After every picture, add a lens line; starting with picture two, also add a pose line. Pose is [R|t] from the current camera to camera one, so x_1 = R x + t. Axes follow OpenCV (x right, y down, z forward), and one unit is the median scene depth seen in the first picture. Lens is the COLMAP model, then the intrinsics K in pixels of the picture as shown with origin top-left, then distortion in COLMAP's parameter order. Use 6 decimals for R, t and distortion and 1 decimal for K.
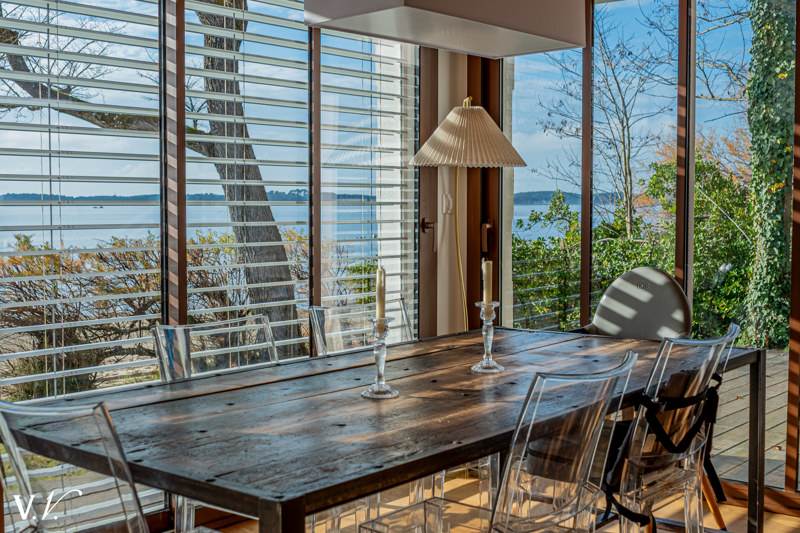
lens RADIAL K [[995.9, 0, 400.0], [0, 995.9, 266.5], [0, 0, 1]] dist [-0.035352, -0.063726]
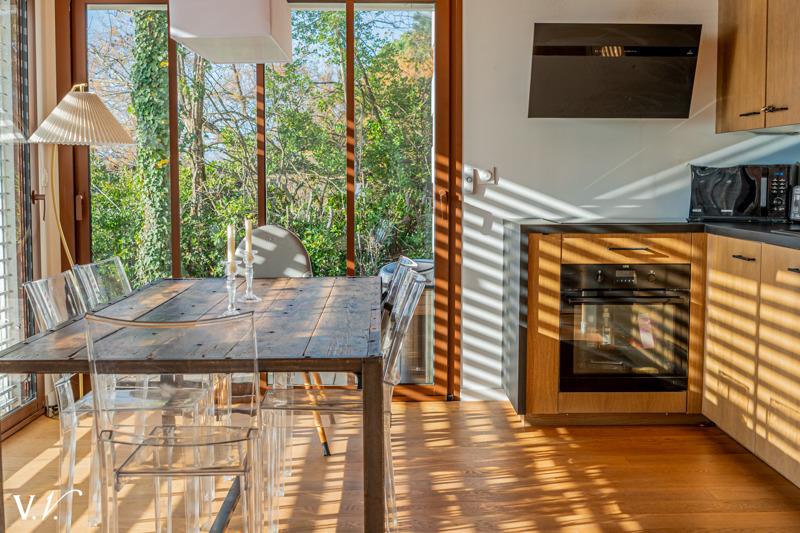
lens RADIAL K [[995.9, 0, 400.0], [0, 995.9, 266.5], [0, 0, 1]] dist [-0.035352, -0.063726]
pose [[0.759169, -0.058328, 0.648275, -0.154289], [0.042356, 0.998293, 0.040219, 0.003416], [-0.649514, -0.003074, 0.760343, -0.036026]]
